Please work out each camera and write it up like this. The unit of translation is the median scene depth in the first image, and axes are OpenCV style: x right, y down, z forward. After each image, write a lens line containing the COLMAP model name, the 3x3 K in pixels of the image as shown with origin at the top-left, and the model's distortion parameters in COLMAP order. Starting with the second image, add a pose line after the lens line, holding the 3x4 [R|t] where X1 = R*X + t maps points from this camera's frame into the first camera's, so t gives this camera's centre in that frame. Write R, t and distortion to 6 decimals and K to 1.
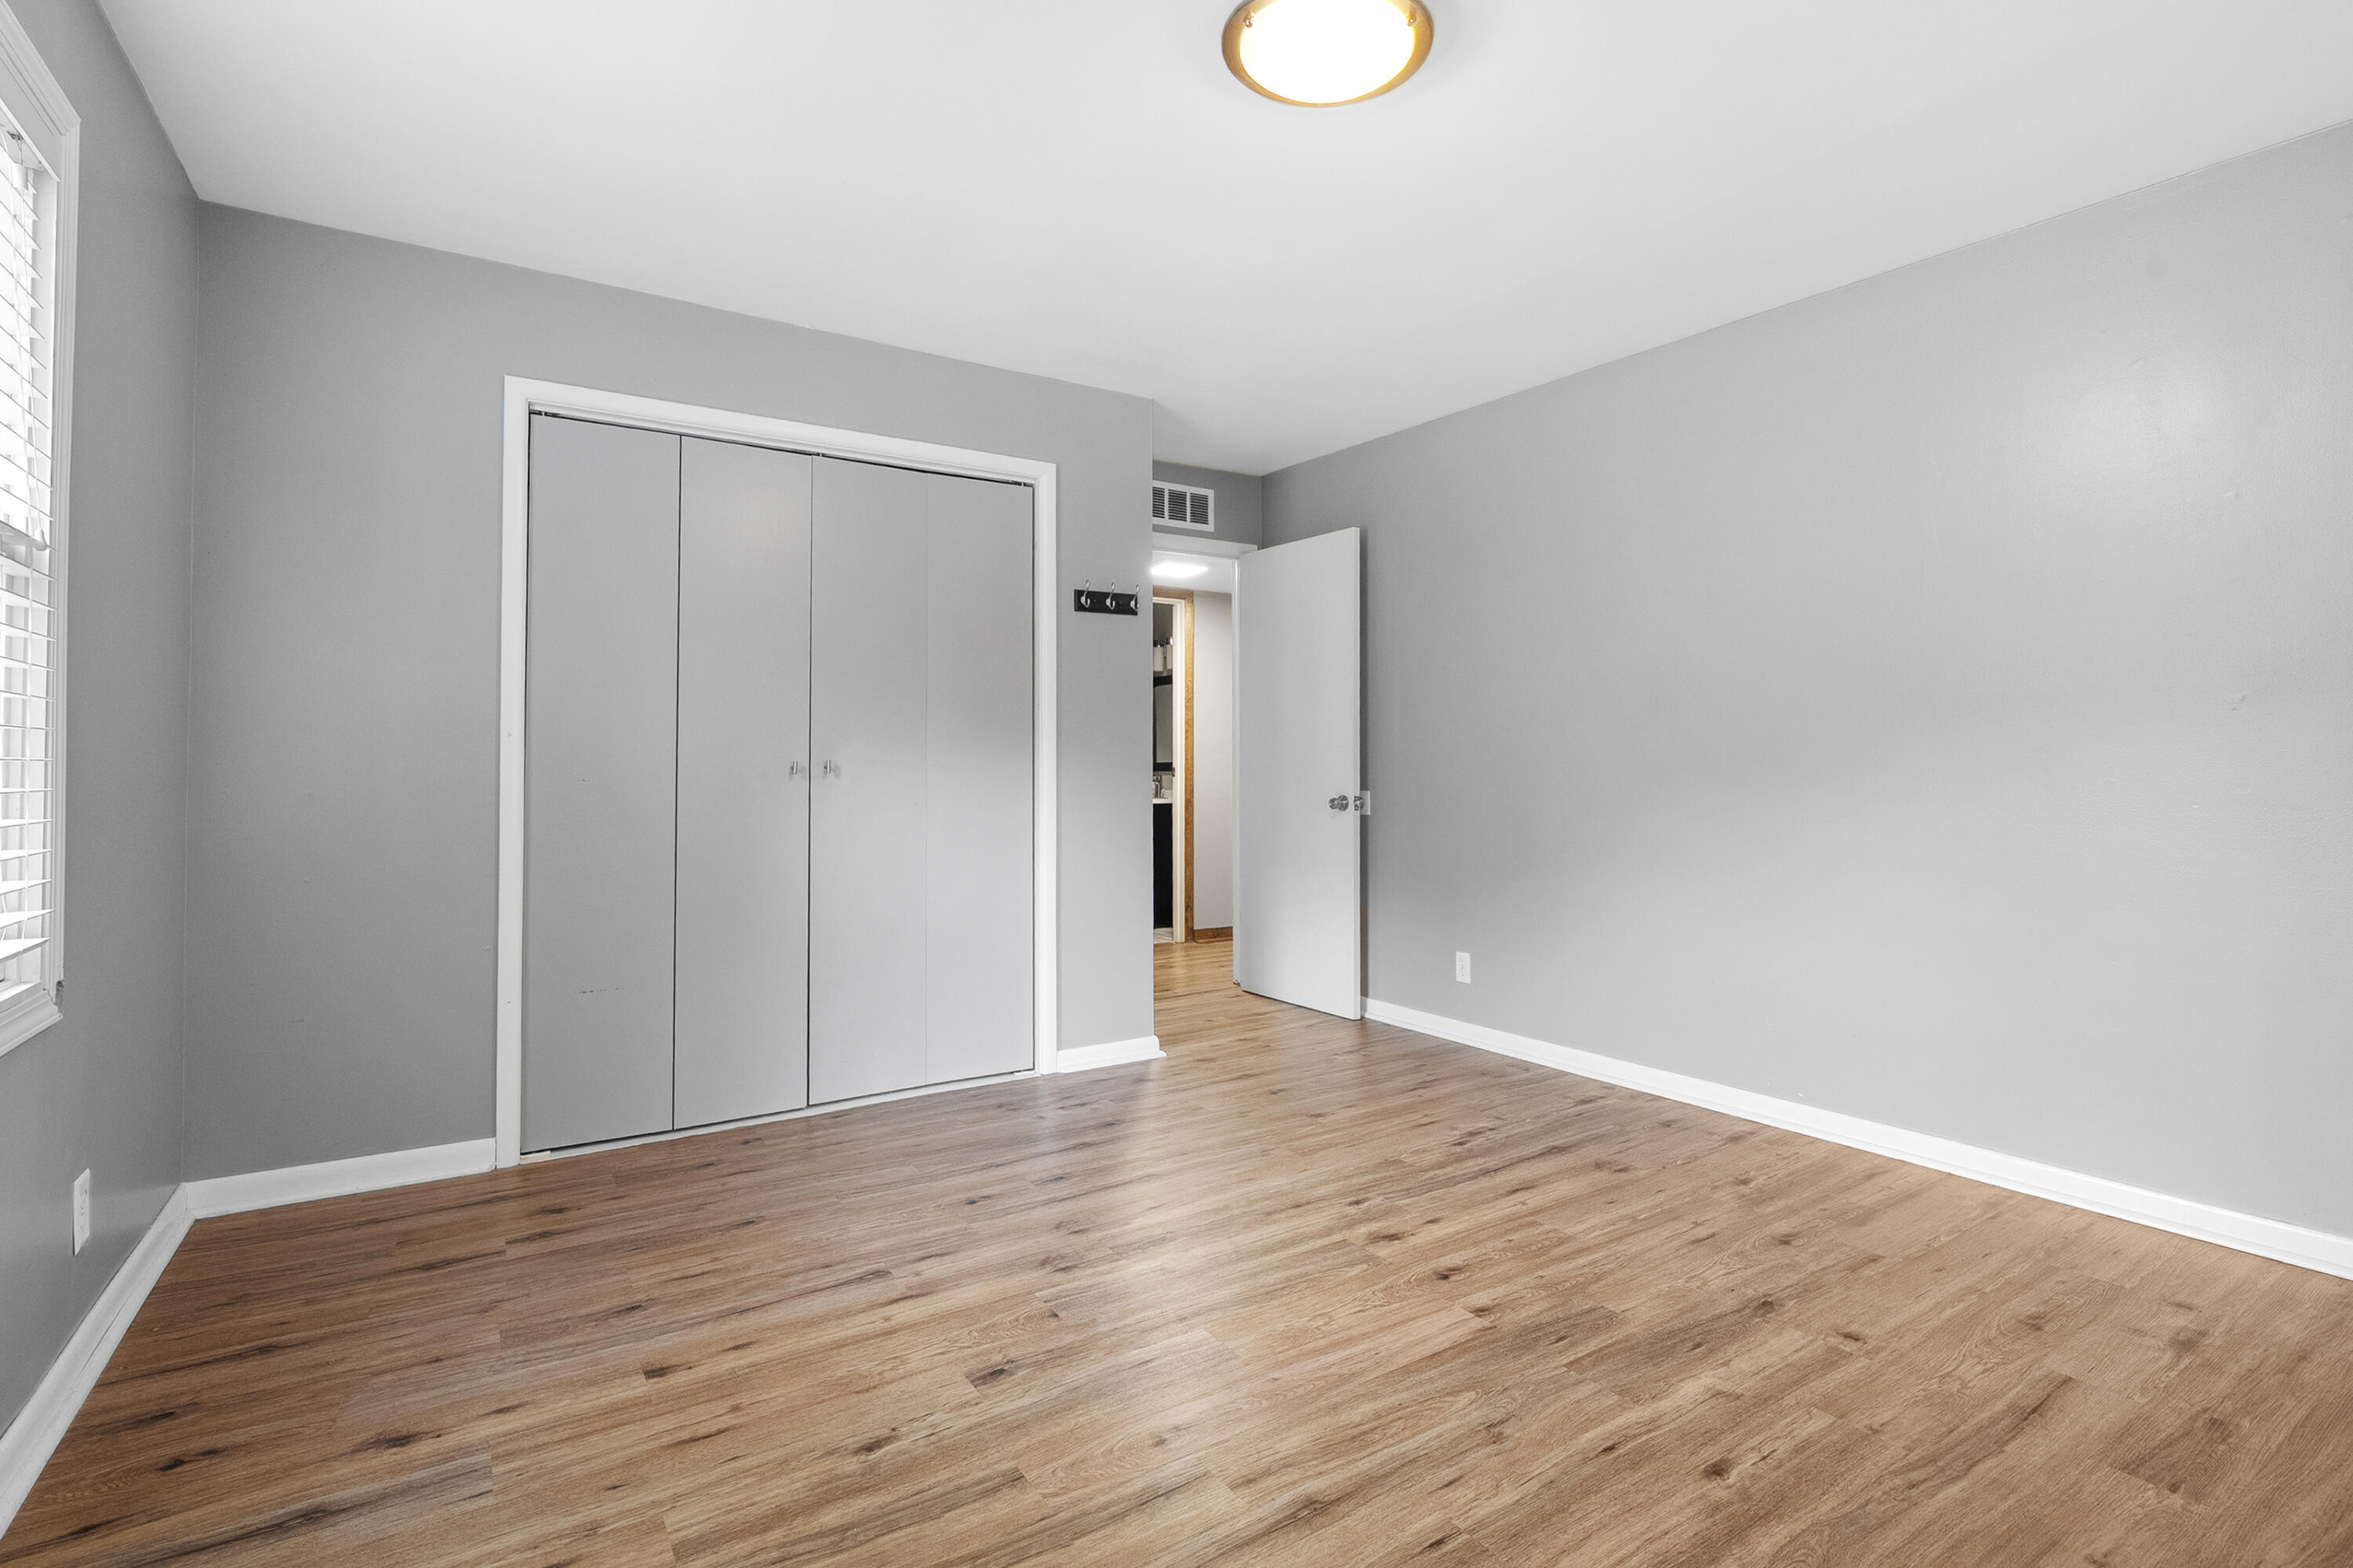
lens RADIAL K [[1088.7, 0, 1165.9], [0, 1088.7, 770.6], [0, 0, 1]] dist [-0.005180, 0.002255]
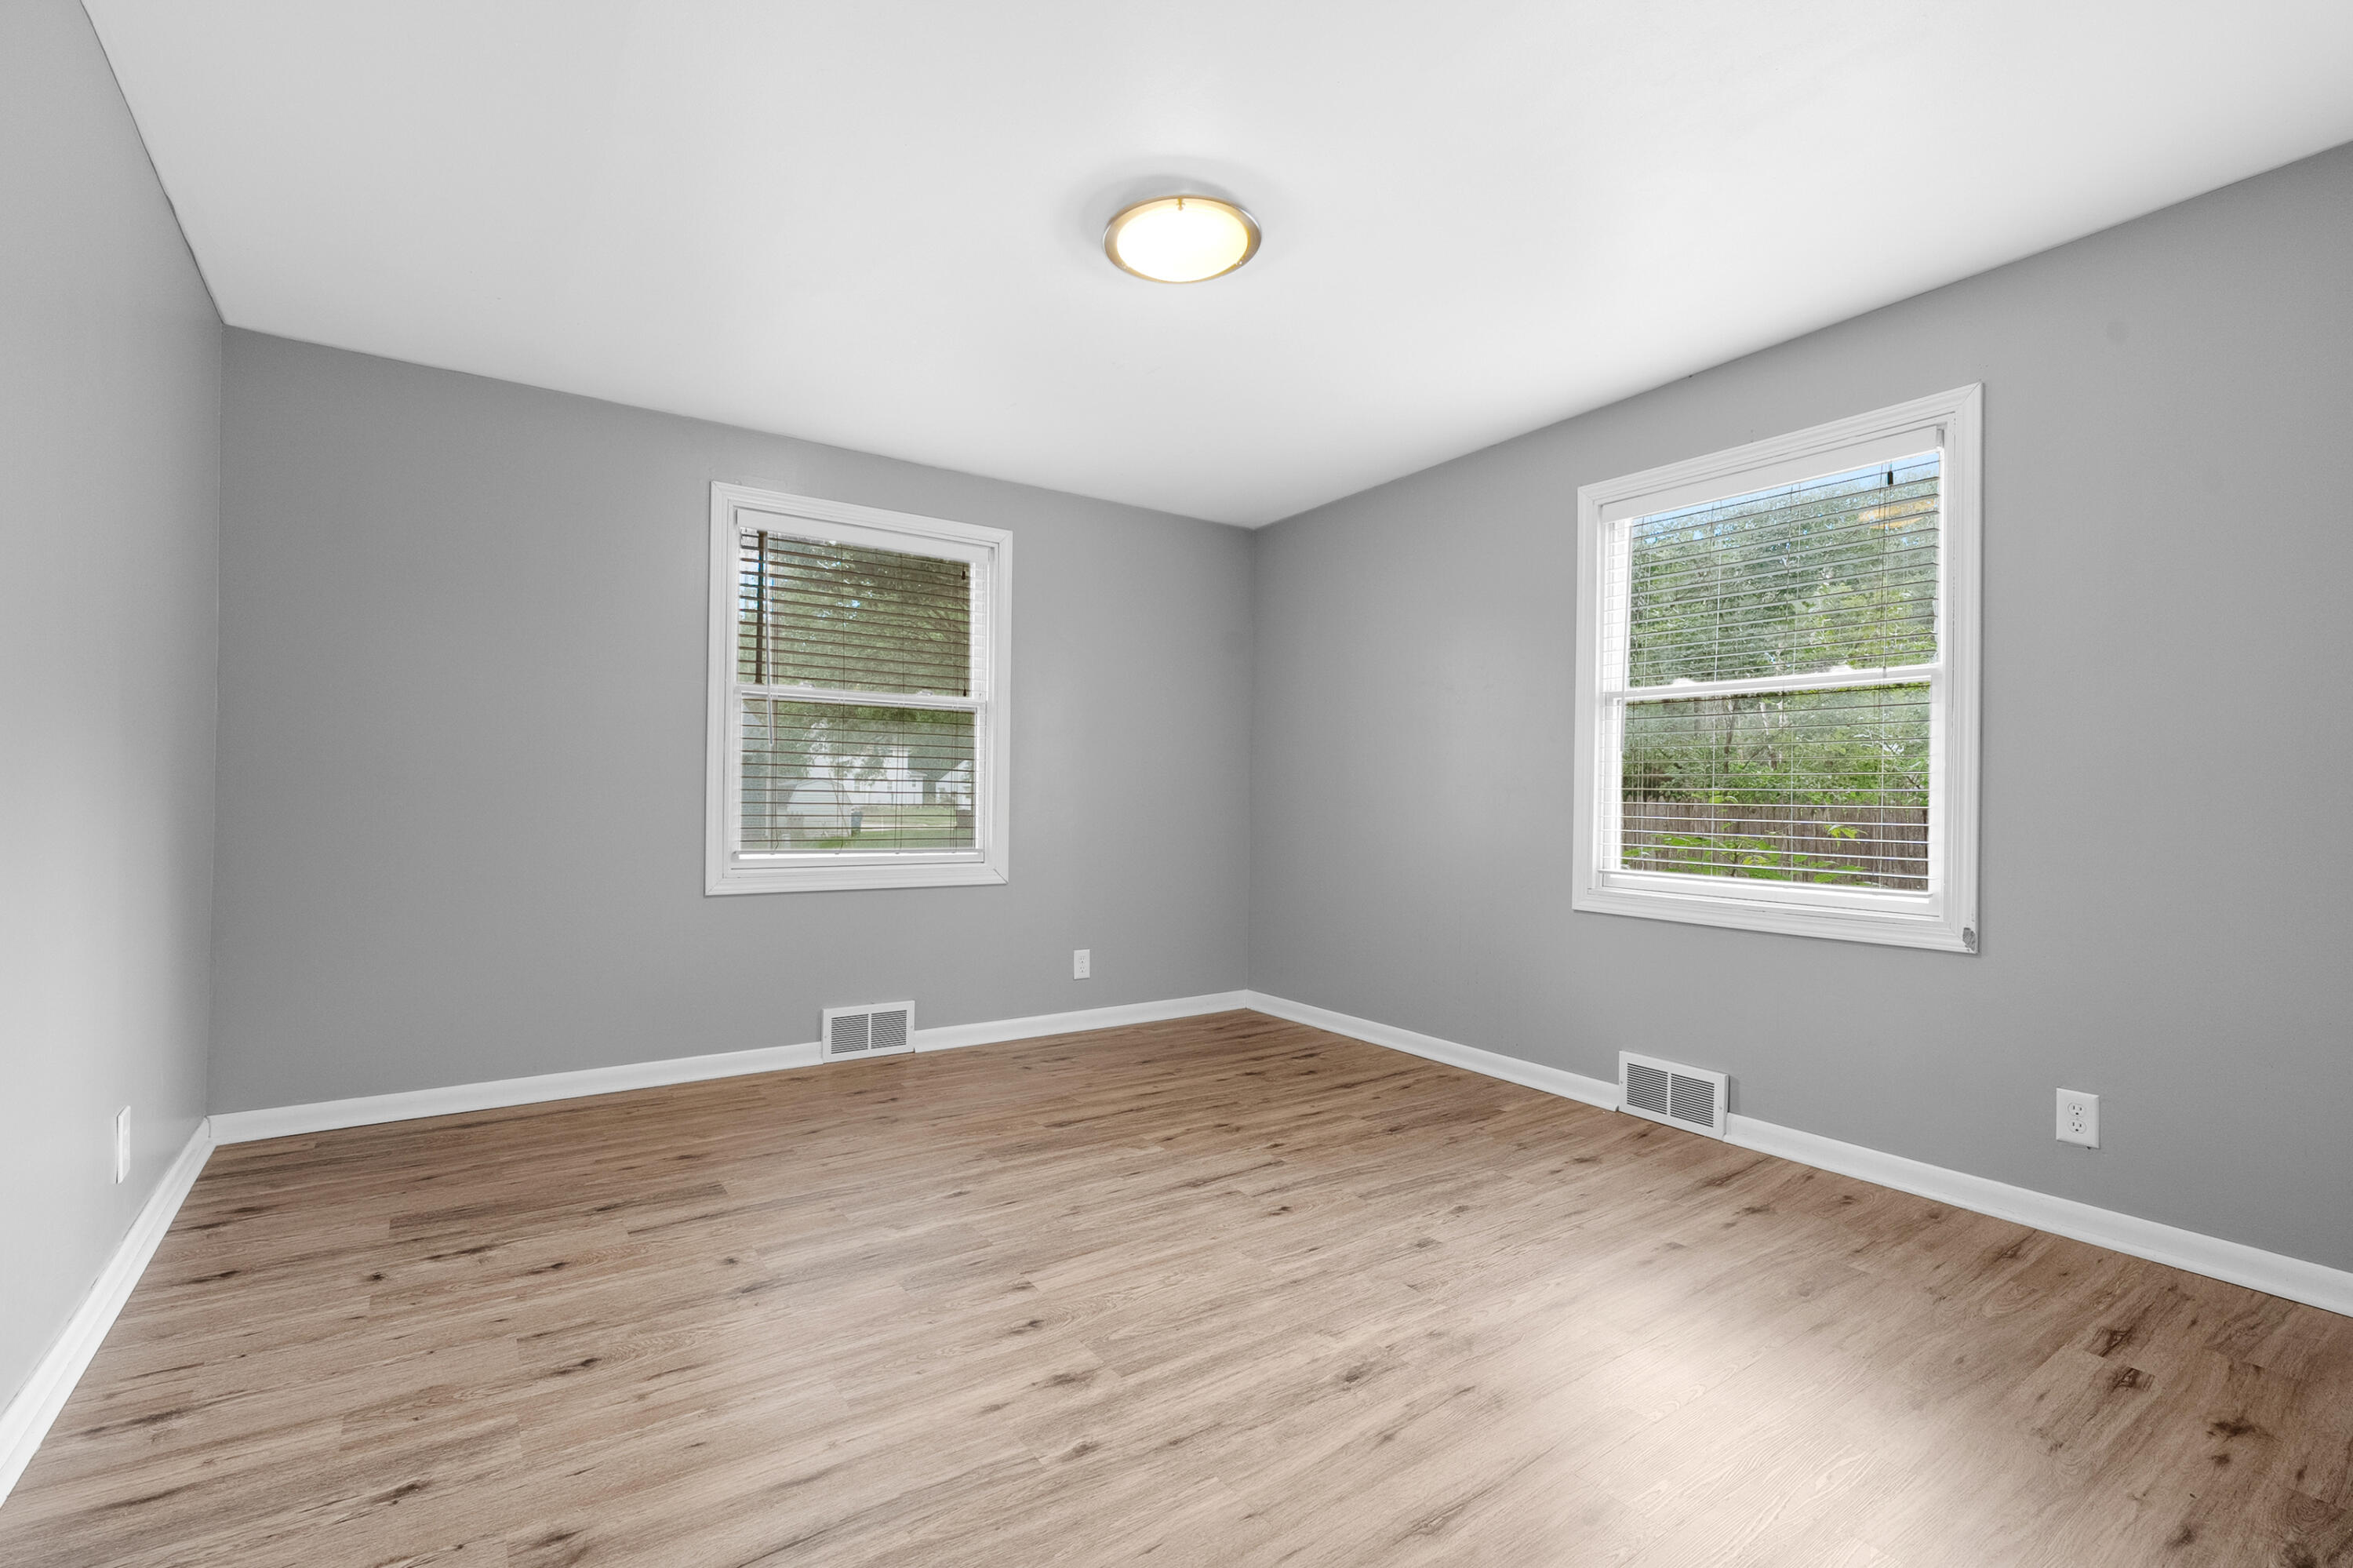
lens RADIAL K [[1088.7, 0, 1179.9], [0, 1088.7, 790.2], [0, 0, 1]] dist [-0.005180, 0.002255]
pose [[-0.998228, -0.009441, -0.058756, 0.188676], [-0.009413, 0.999955, -0.000763, 0.000930], [0.058760, -0.000209, -0.998272, 1.952392]]
